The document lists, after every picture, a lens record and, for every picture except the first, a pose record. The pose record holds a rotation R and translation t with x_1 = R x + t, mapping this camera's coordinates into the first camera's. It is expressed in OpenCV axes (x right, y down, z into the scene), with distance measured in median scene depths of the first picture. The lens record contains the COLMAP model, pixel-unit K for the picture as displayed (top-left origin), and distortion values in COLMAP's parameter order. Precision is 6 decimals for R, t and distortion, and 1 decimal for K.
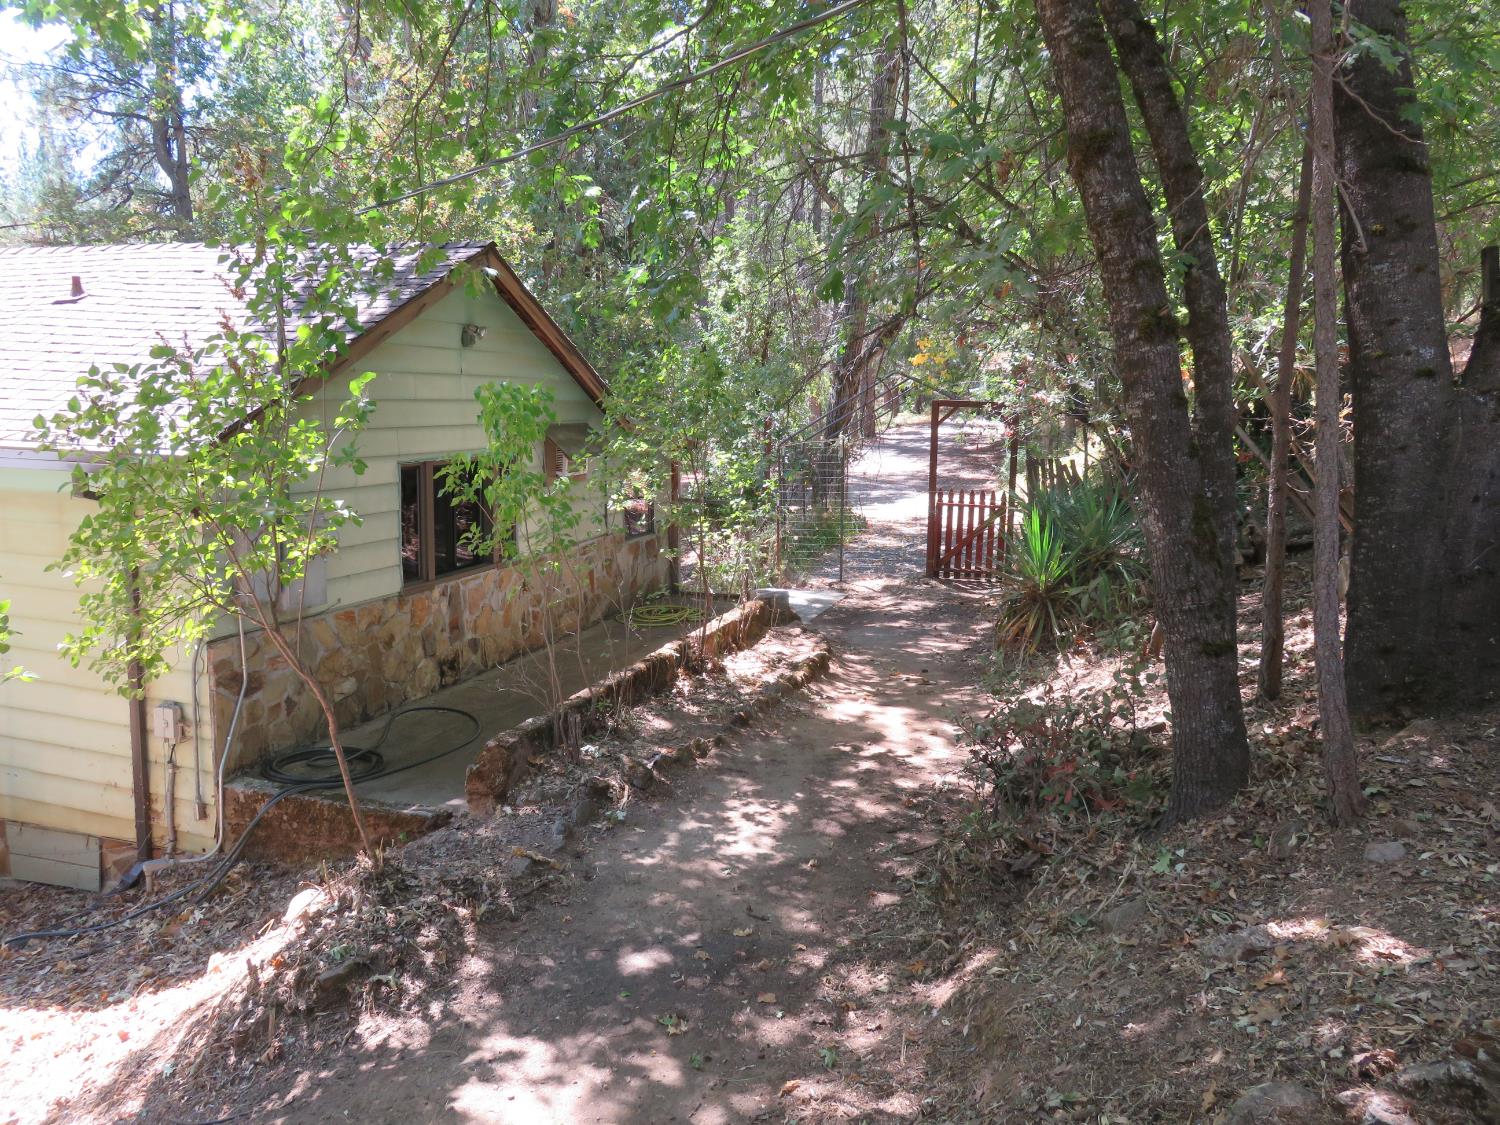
lens RADIAL K [[1120.2, 0, 750.0], [0, 1120.2, 562.5], [0, 0, 1]] dist [-0.002296, -0.004365]
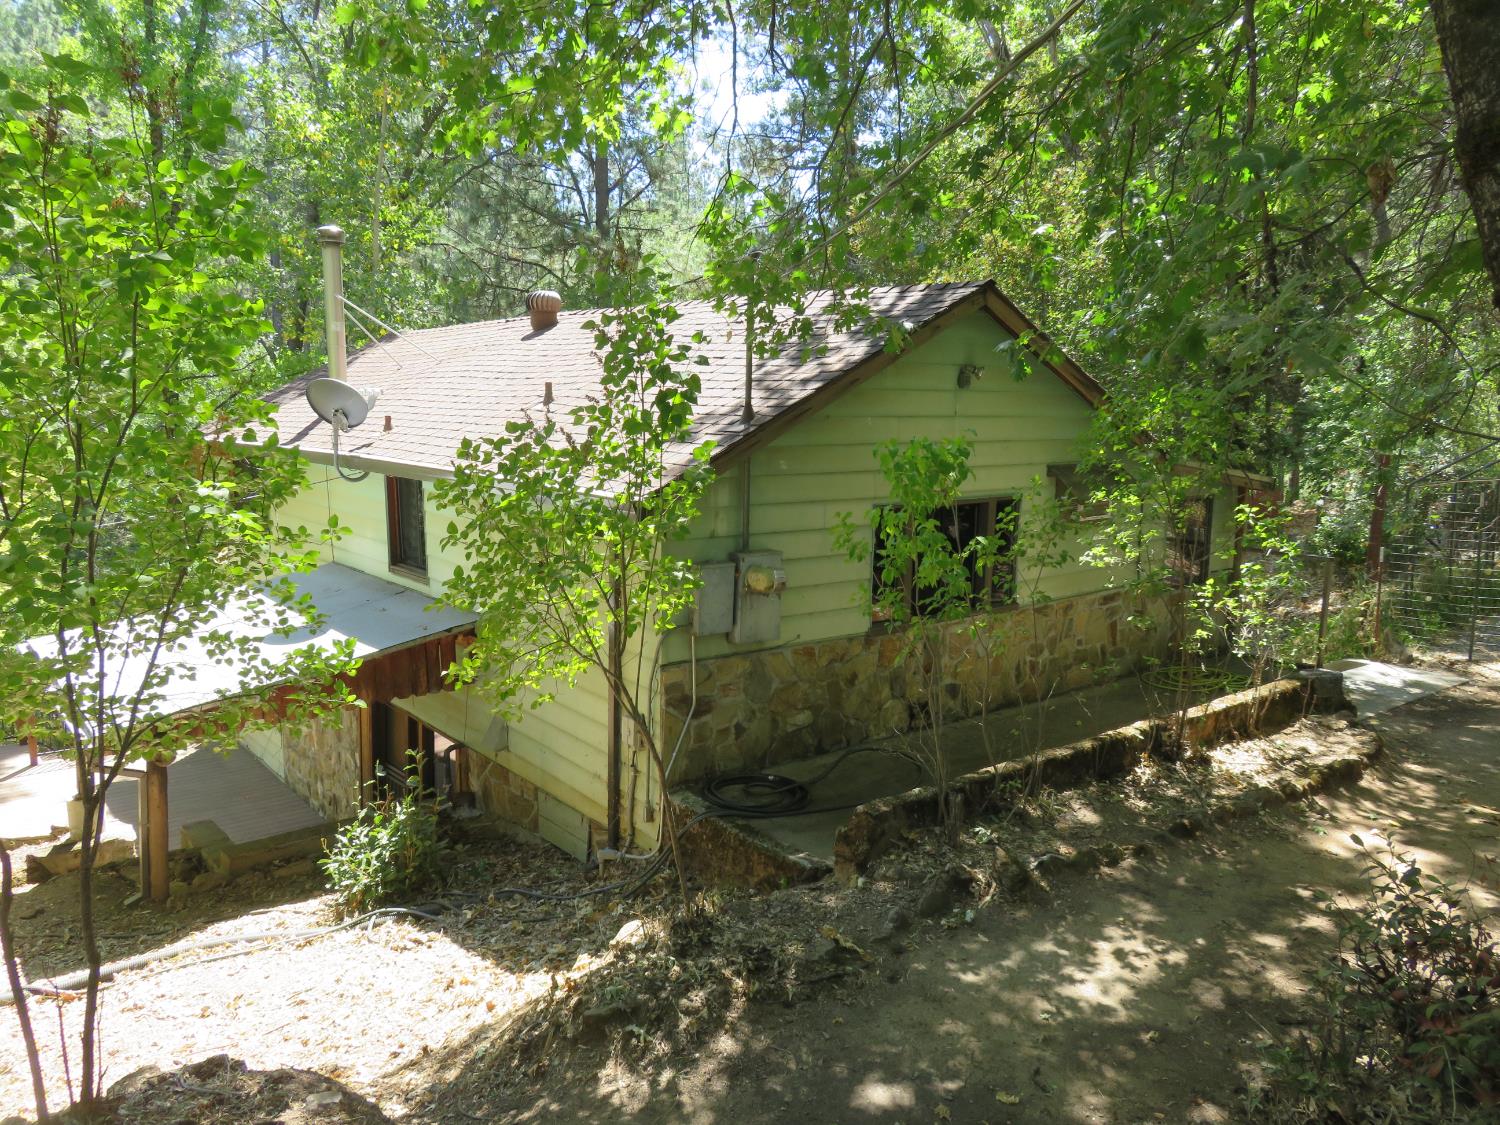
lens RADIAL K [[1119.2, 0, 750.0], [0, 1119.2, 562.5], [0, 0, 1]] dist [-0.011390, 0.003052]
pose [[0.831033, 0.075324, -0.551099, 0.190750], [-0.079732, 0.996688, 0.015993, -0.054851], [0.550478, 0.030649, 0.834287, 0.116326]]
